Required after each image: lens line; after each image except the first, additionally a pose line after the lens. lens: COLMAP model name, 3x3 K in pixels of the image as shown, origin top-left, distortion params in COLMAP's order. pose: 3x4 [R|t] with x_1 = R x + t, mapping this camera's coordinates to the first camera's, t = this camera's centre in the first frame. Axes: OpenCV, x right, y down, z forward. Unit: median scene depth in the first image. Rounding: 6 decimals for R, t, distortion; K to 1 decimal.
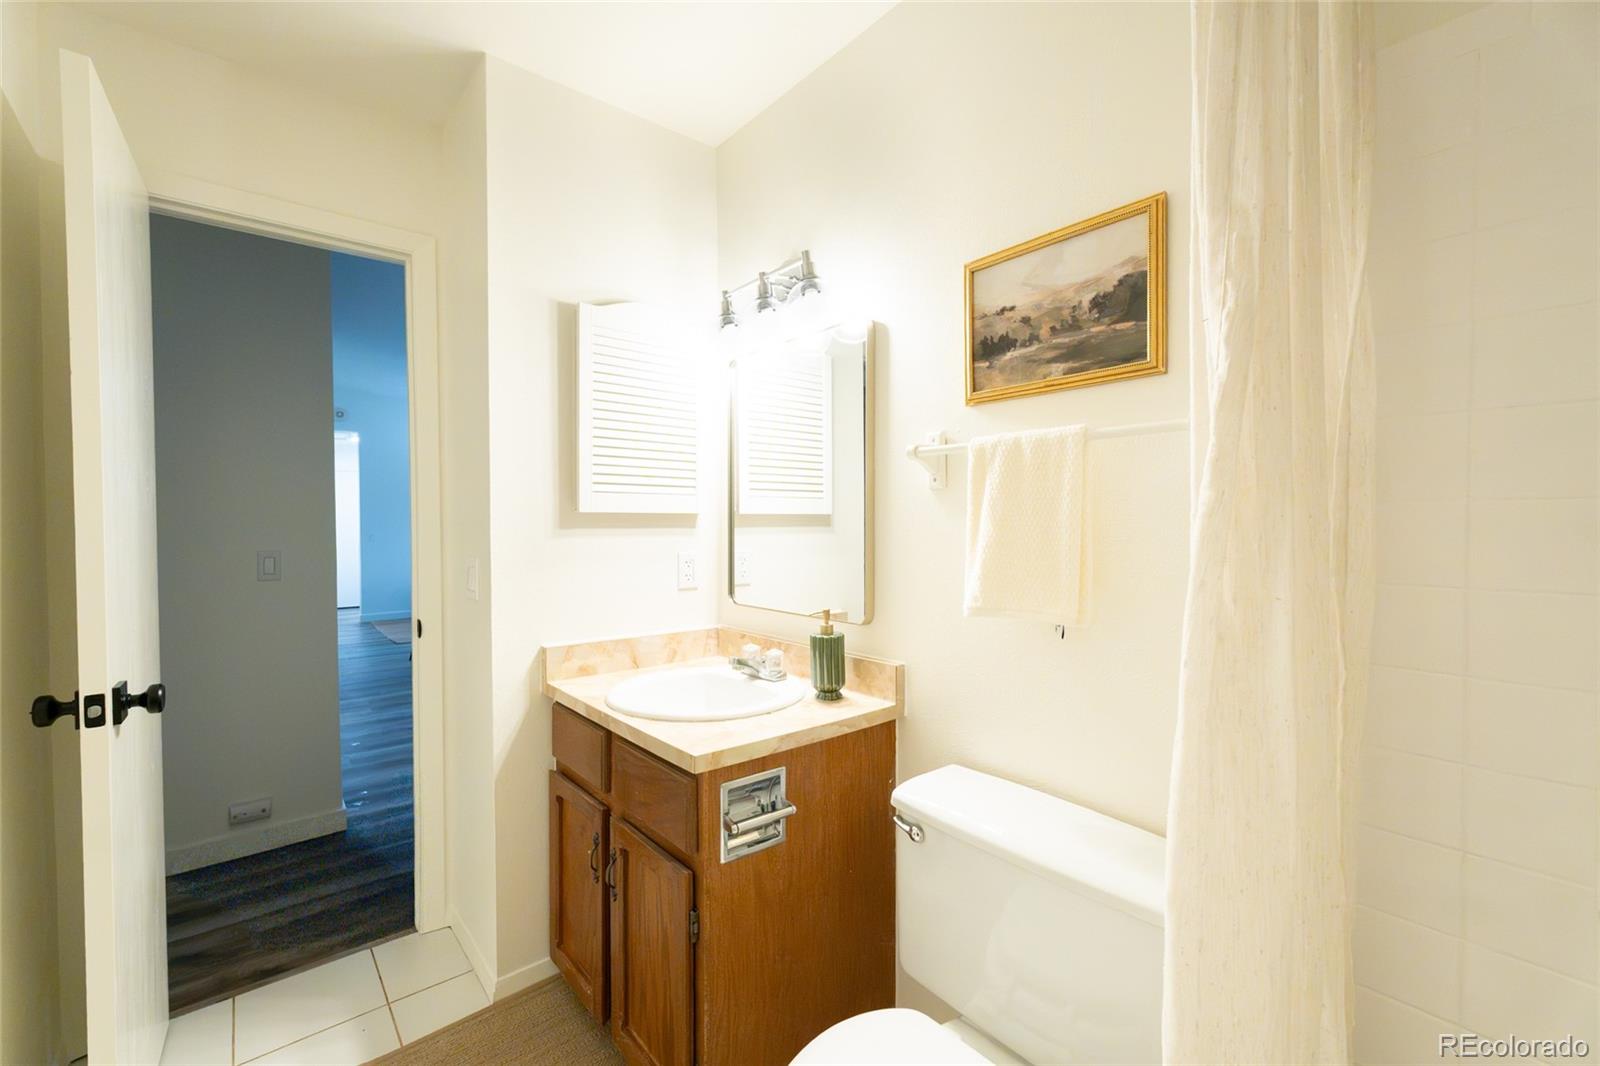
lens RADIAL K [[669.5, 0, 805.0], [0, 669.5, 532.6], [0, 0, 1]] dist [0.002706, -0.001731]
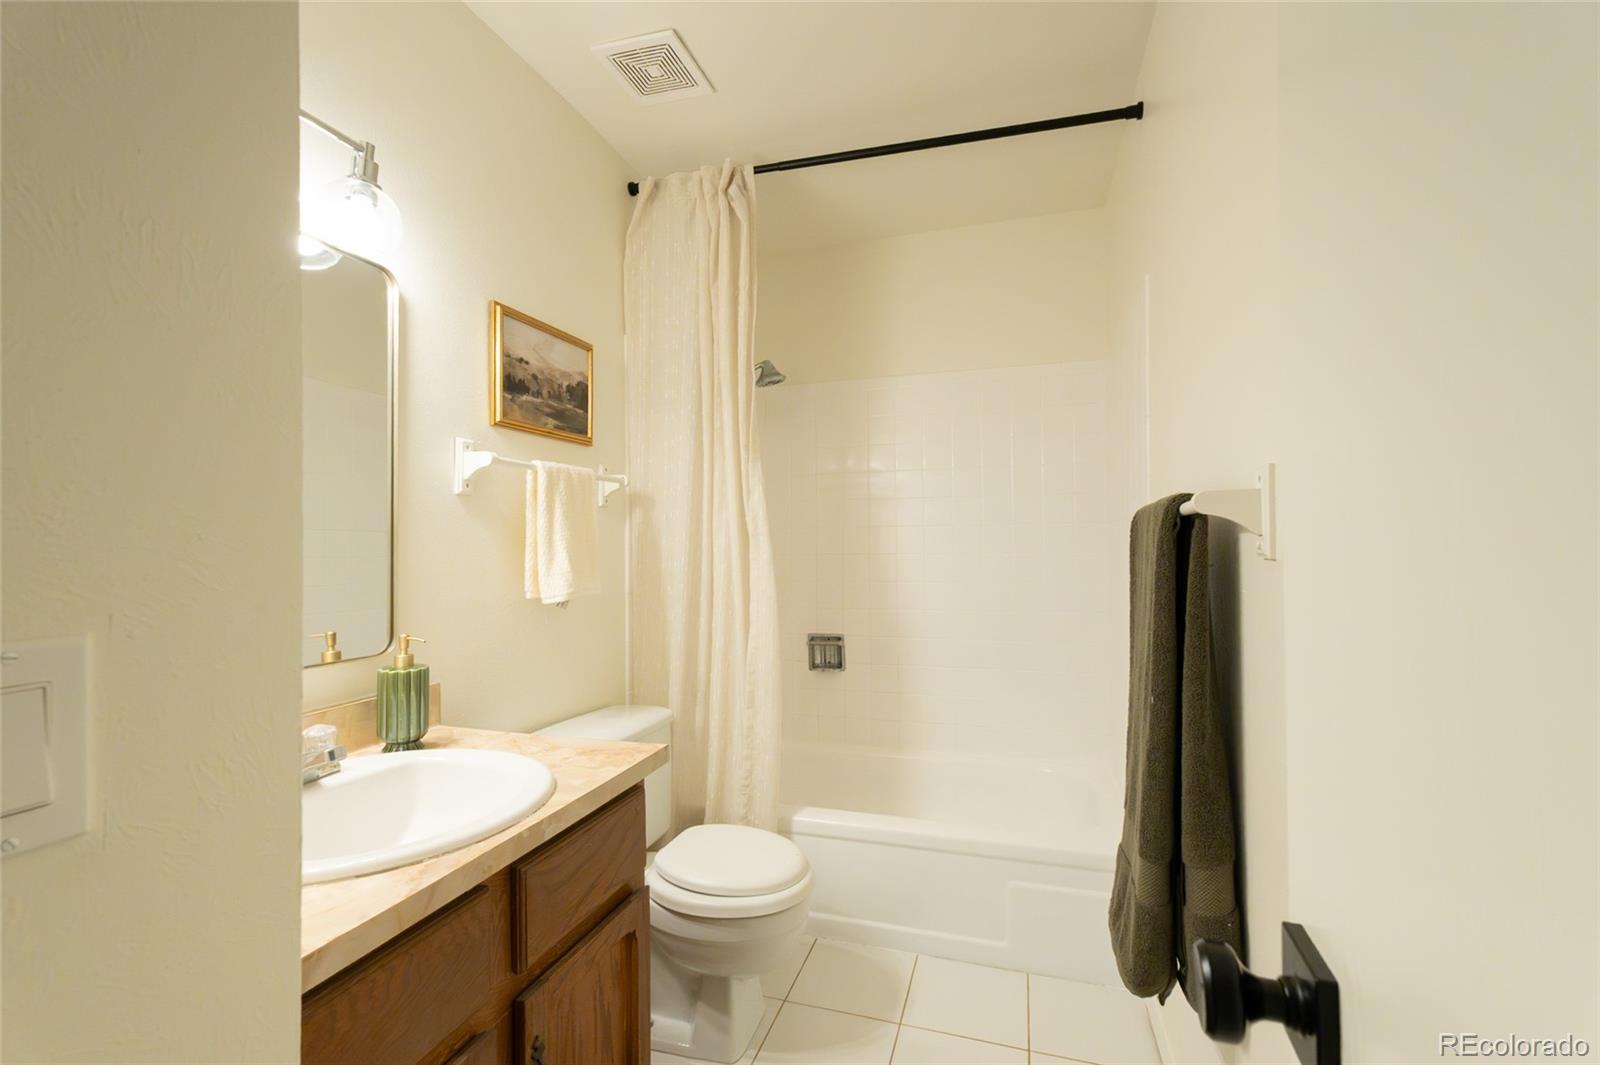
lens RADIAL K [[669.5, 0, 806.7], [0, 669.5, 537.8], [0, 0, 1]] dist [0.002706, -0.001731]
pose [[-0.536344, -0.000584, 0.843999, -1.127604], [0.003549, 0.999989, 0.002947, 0.000332], [-0.843992, 0.004576, -0.536337, 1.309415]]
